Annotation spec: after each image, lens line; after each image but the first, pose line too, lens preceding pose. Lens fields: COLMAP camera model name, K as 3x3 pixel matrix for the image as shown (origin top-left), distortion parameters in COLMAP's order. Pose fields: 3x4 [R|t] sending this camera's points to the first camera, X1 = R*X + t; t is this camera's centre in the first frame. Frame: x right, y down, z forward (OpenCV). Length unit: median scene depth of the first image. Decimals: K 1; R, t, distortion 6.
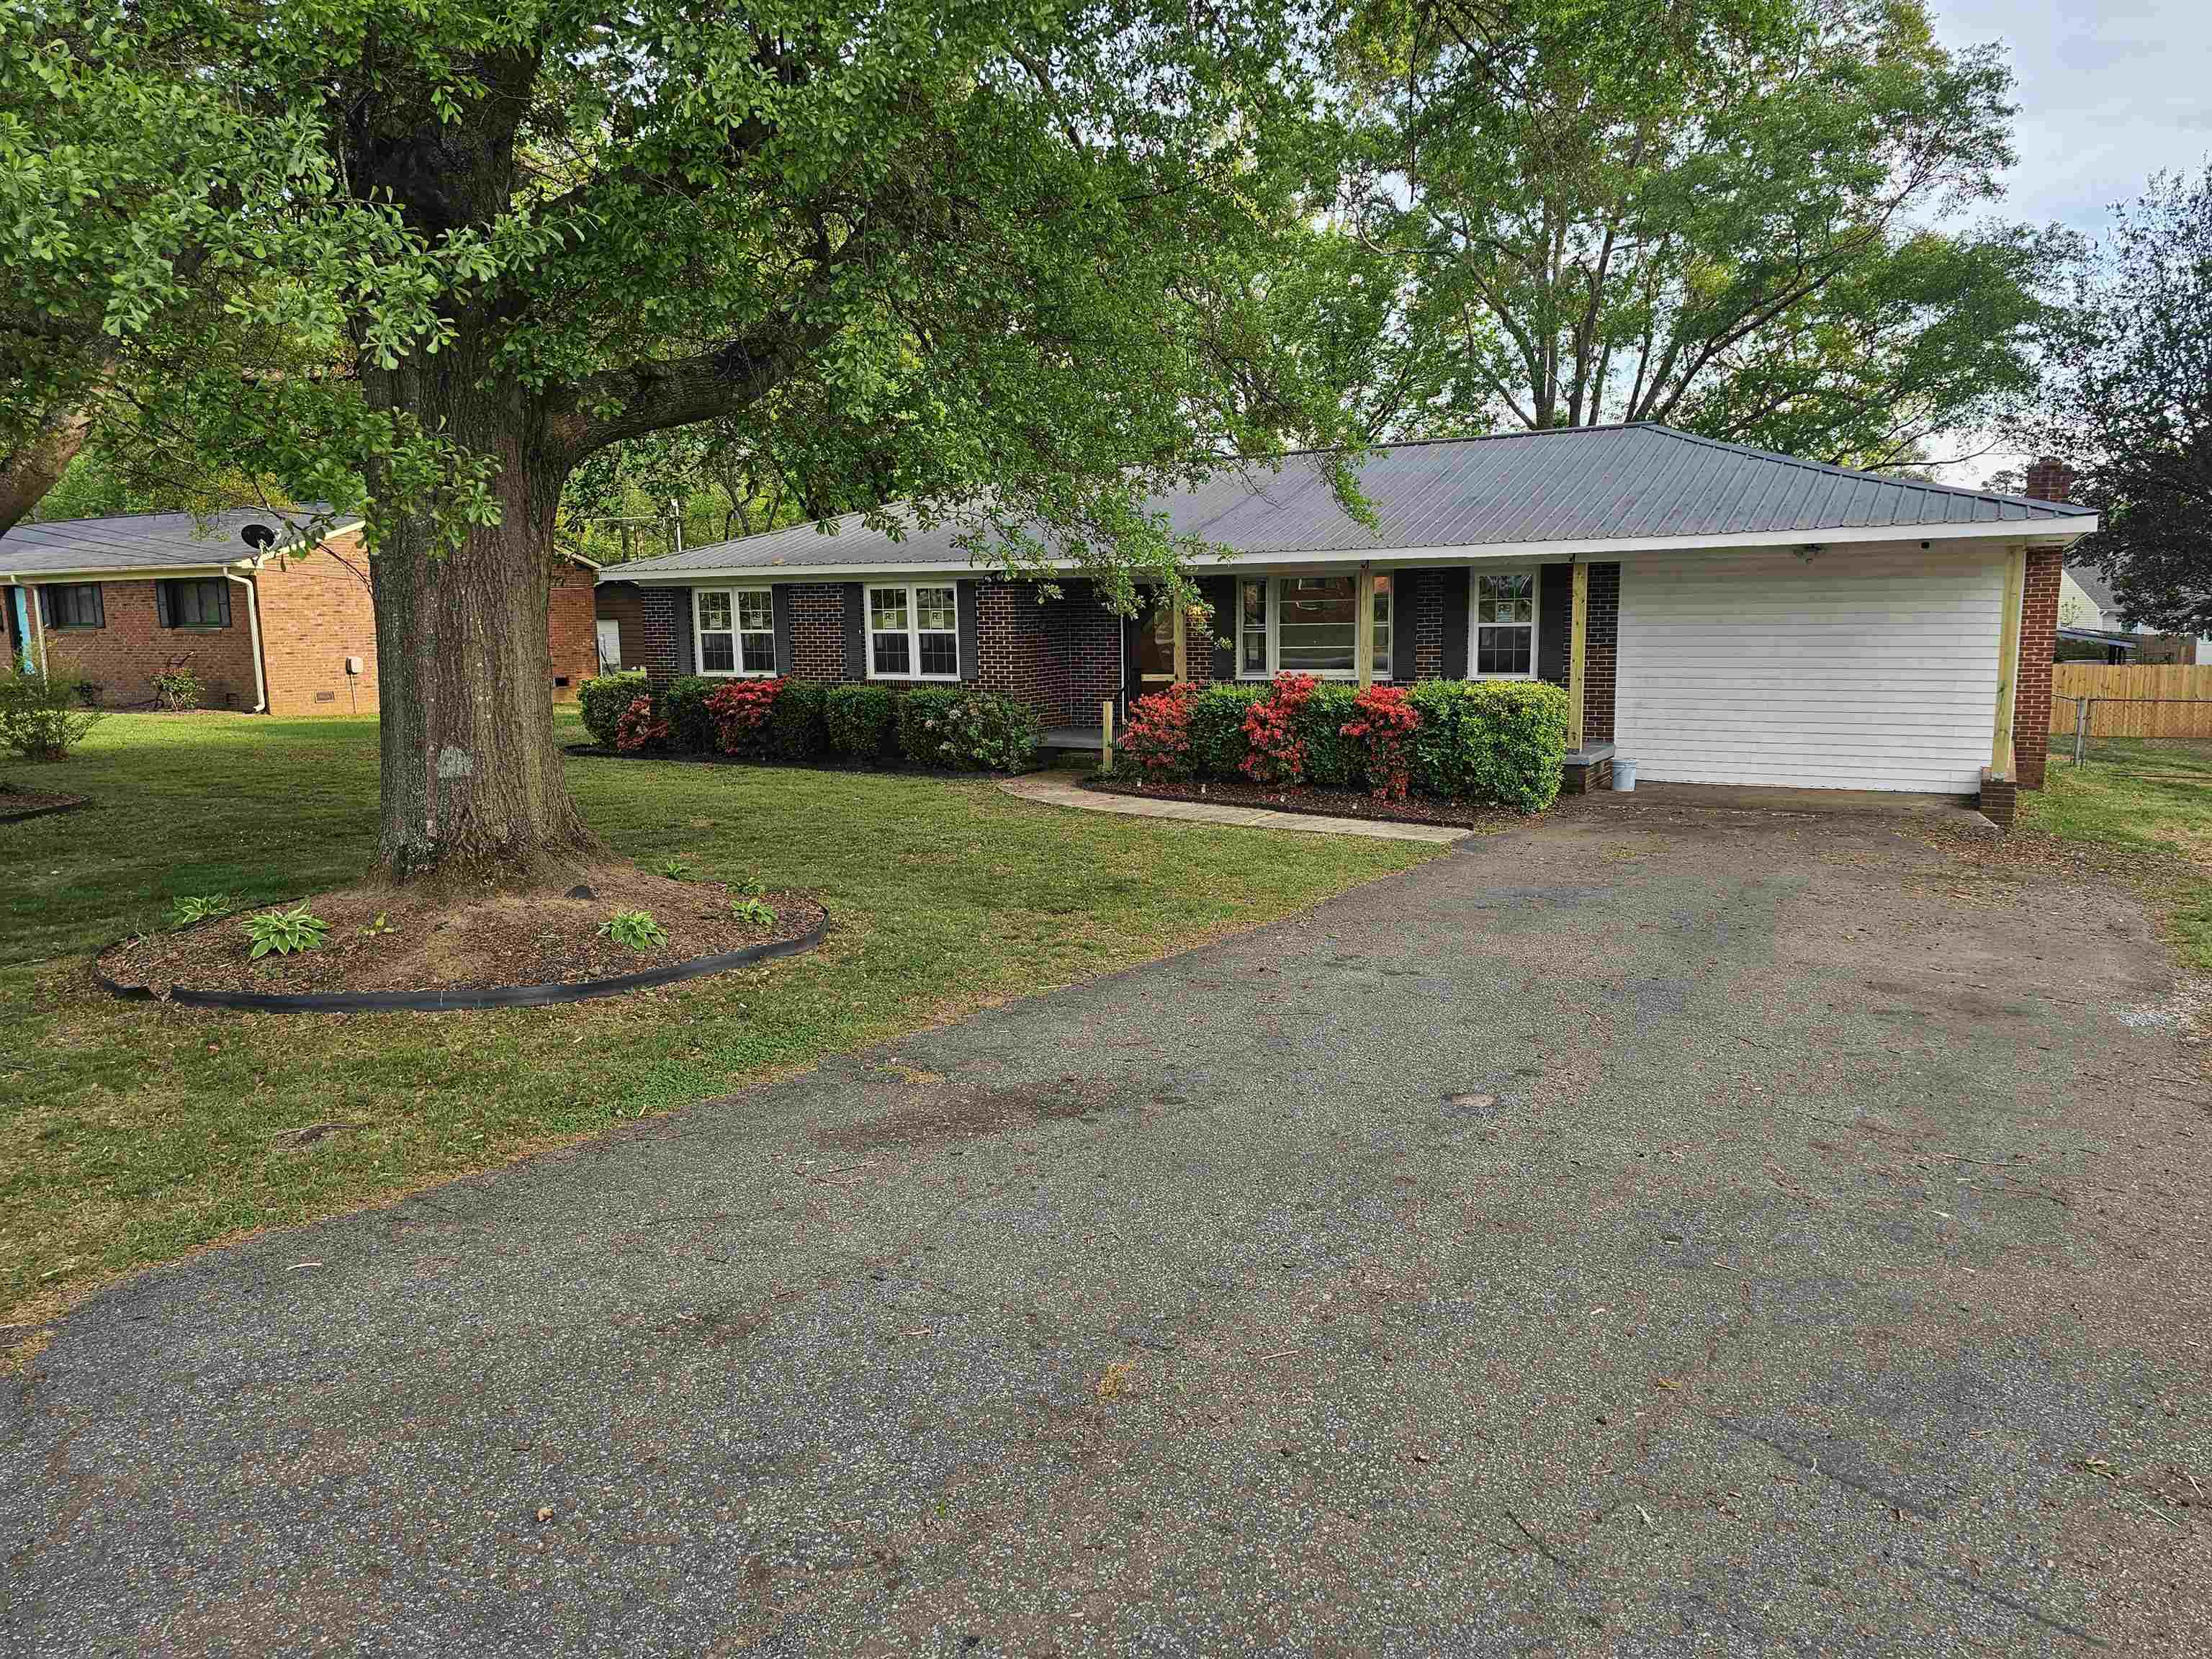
lens RADIAL K [[1495.8, 0, 1115.2], [0, 1495.8, 837.6], [0, 0, 1]] dist [0.047548, -0.012819]
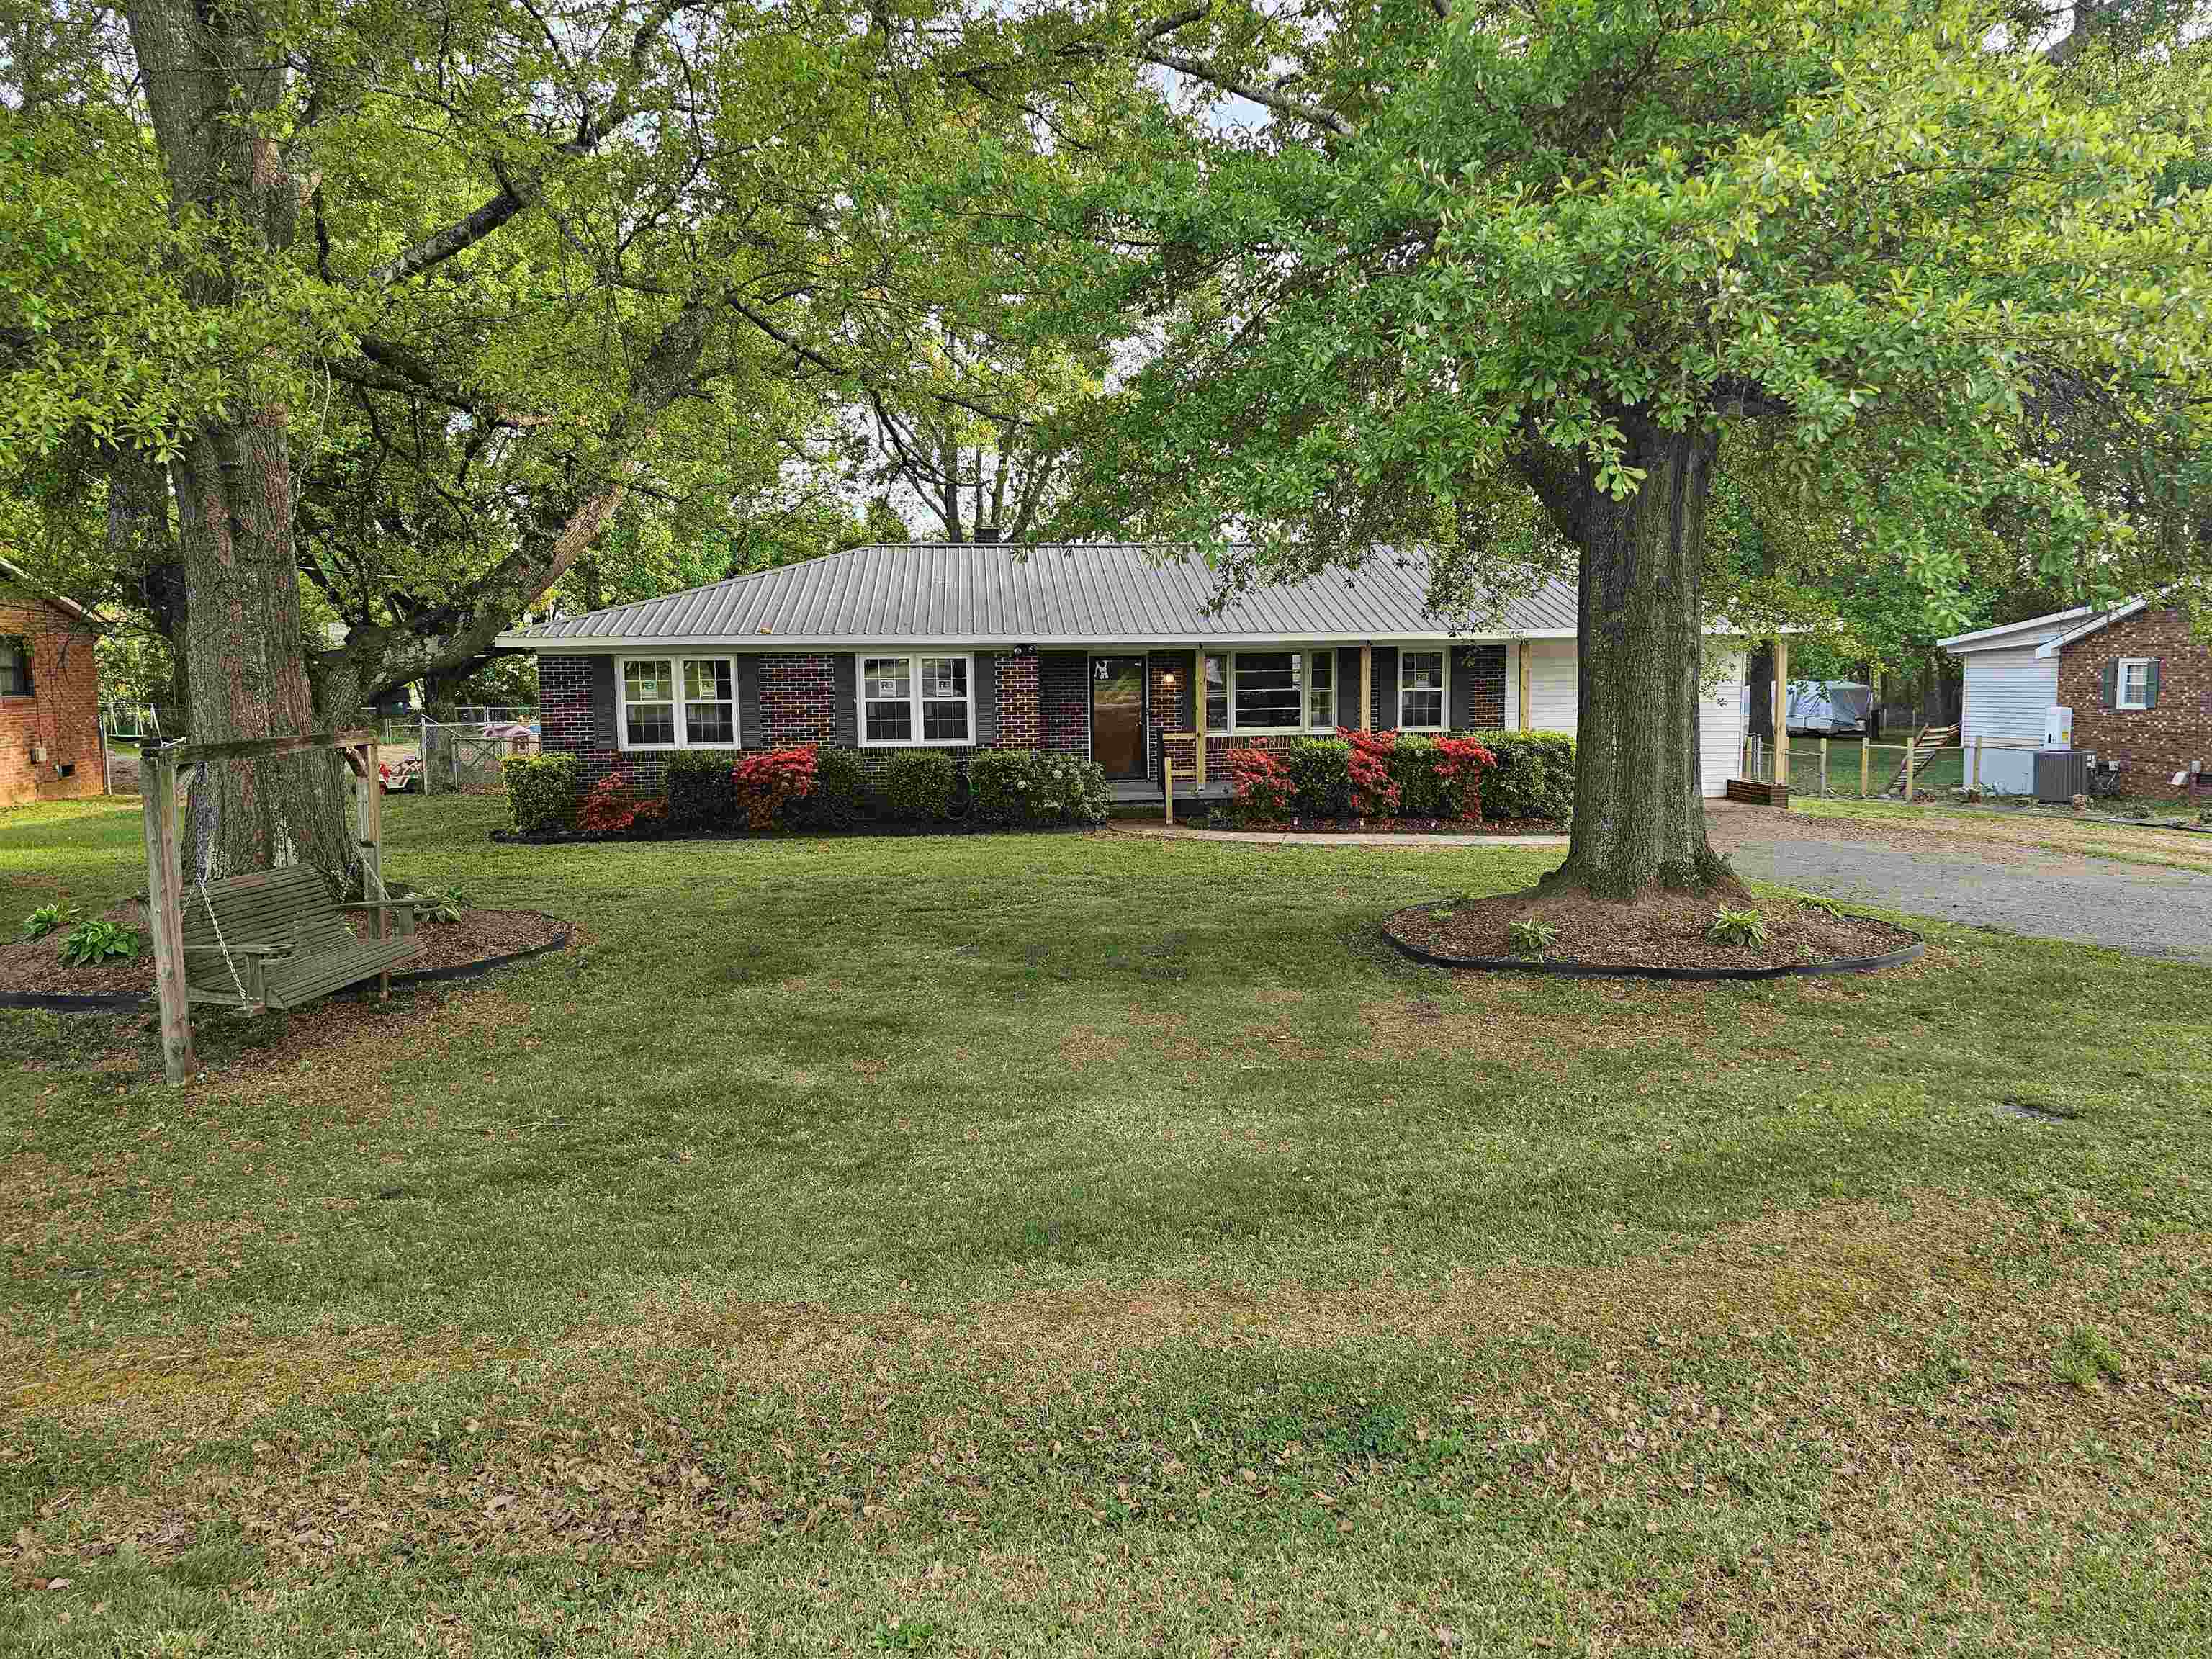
lens RADIAL K [[1495.8, 0, 1098.9], [0, 1495.8, 821.2], [0, 0, 1]] dist [0.047548, -0.012819]
pose [[0.820570, -0.054760, 0.568916, -0.620879], [0.087223, 0.995738, -0.029963, -0.011230], [-0.564851, 0.074209, 0.821849, 0.080664]]
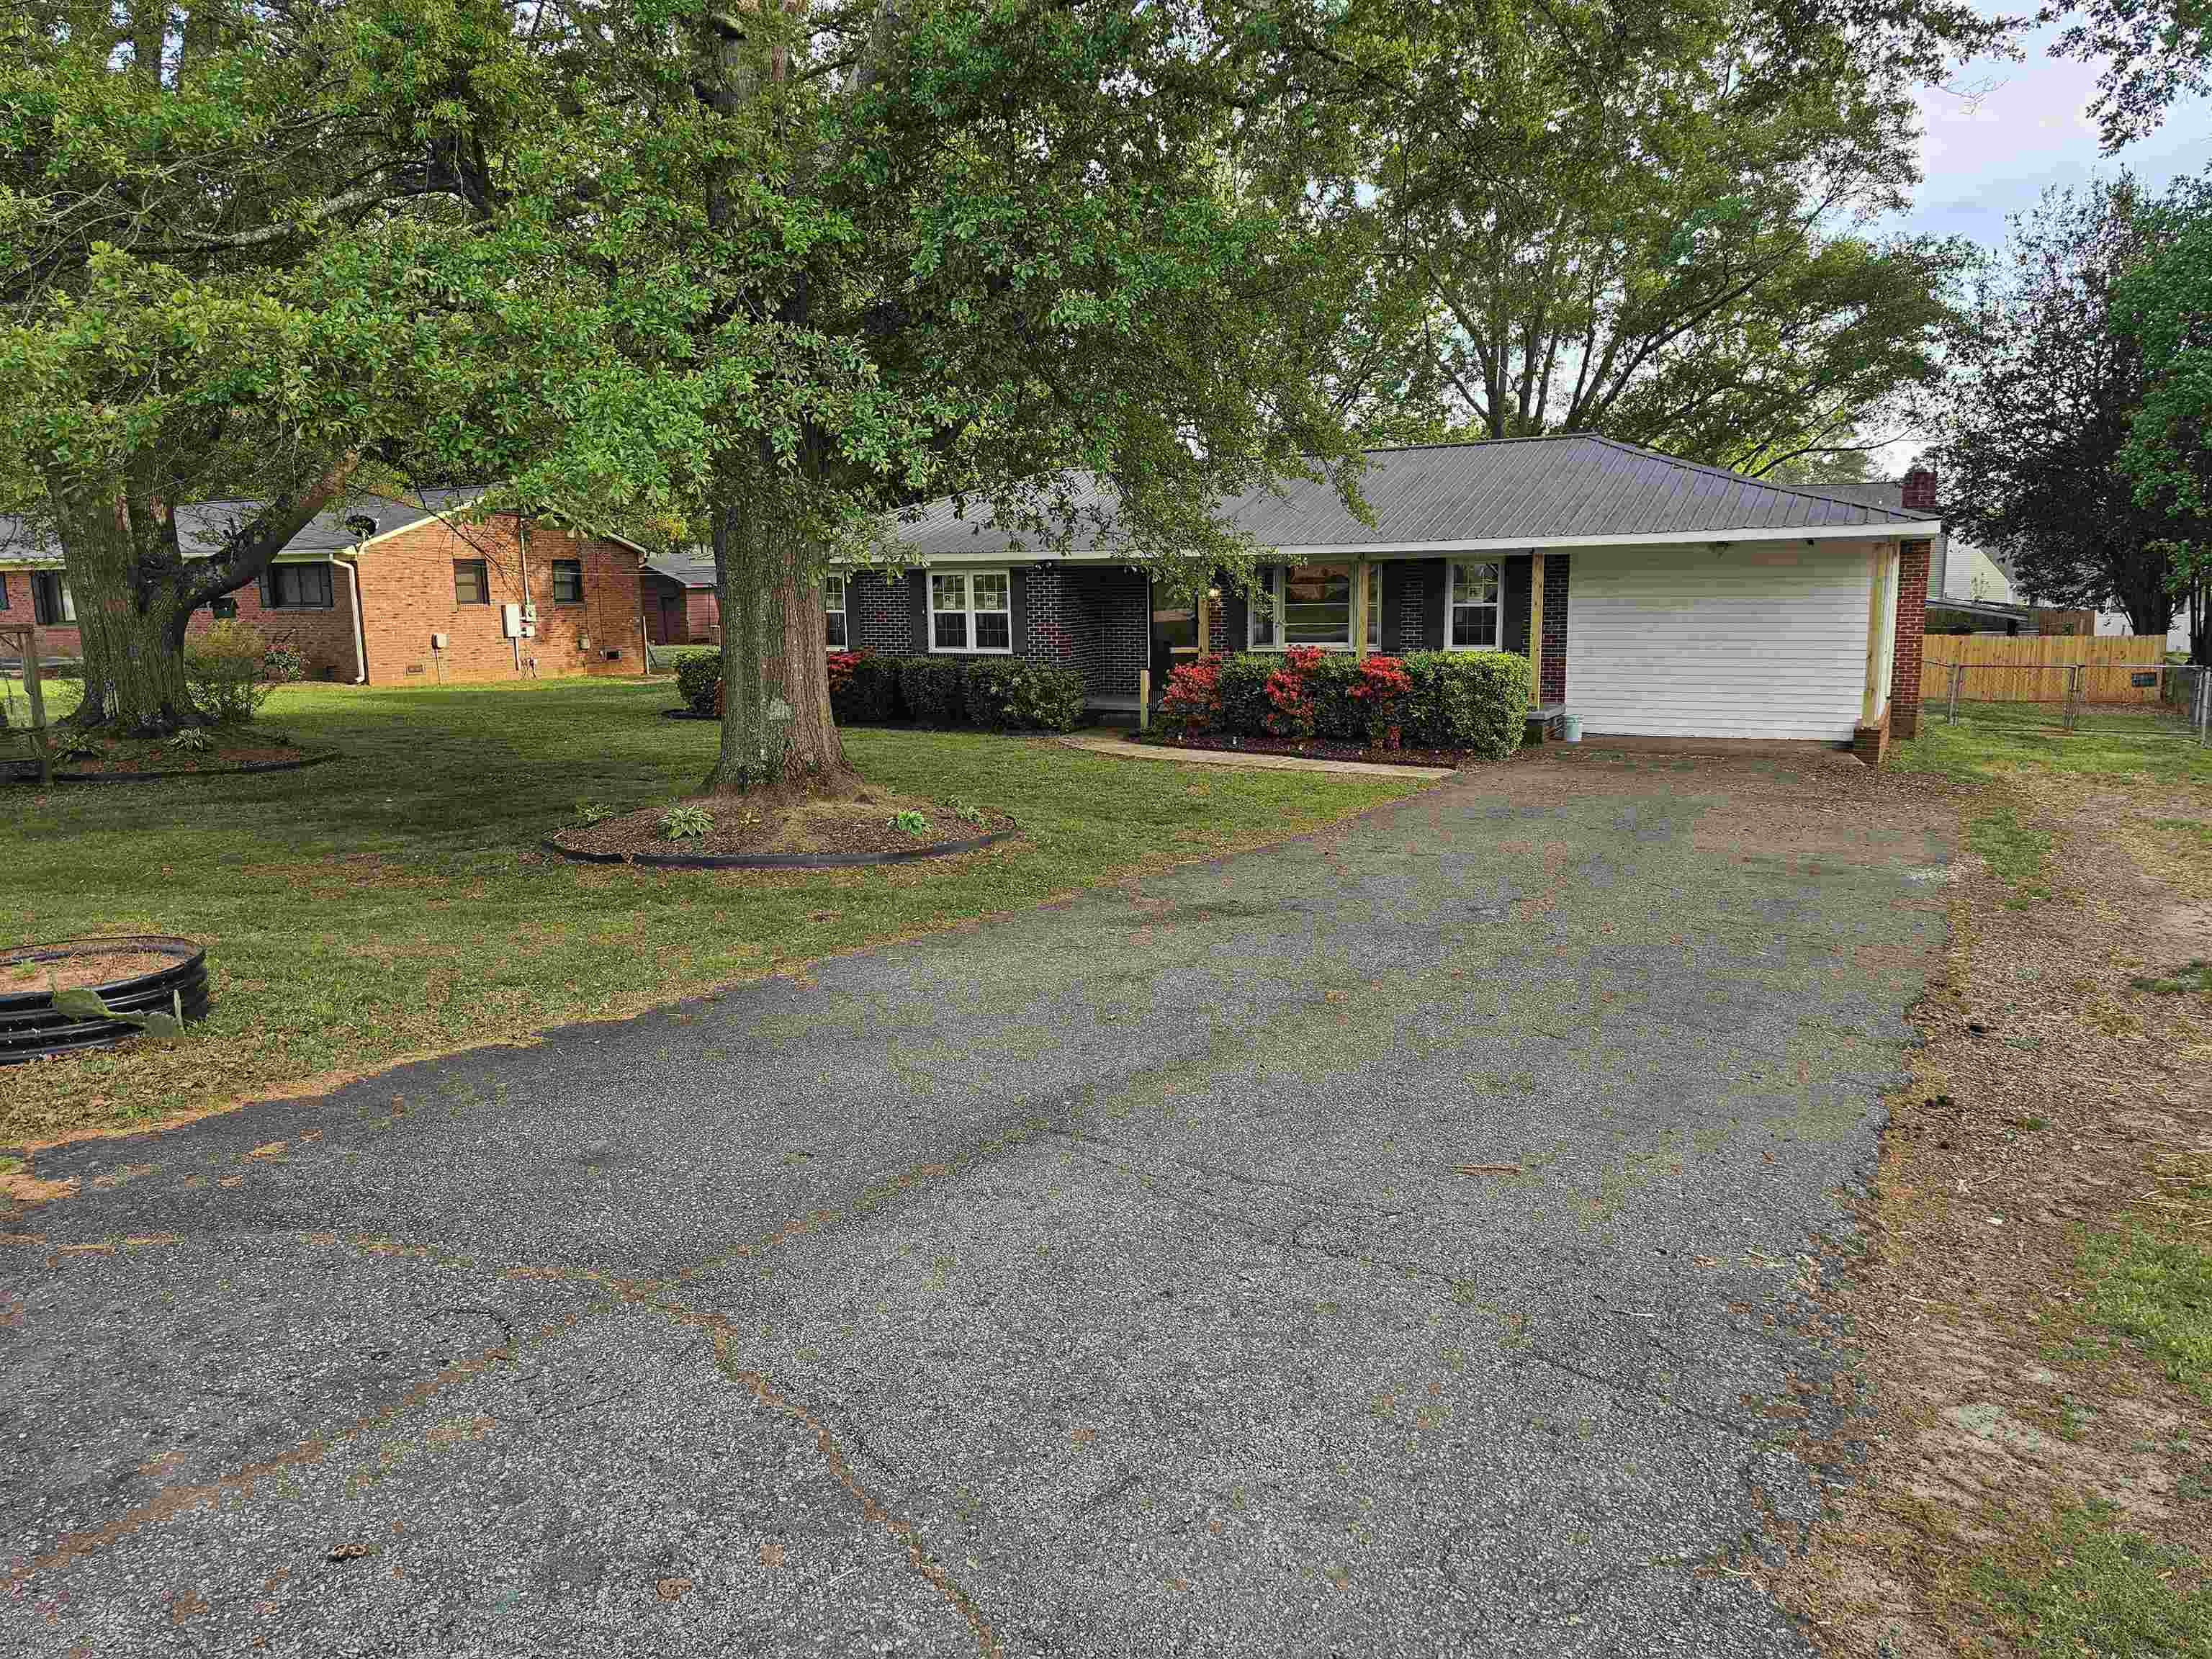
lens RADIAL K [[1495.8, 0, 1102.4], [0, 1495.8, 838.3], [0, 0, 1]] dist [0.047548, -0.012819]
pose [[0.999621, -0.006188, 0.026810, -0.063447], [0.005706, 0.999821, 0.018015, 0.019207], [-0.026916, -0.017855, 0.999478, -0.173947]]
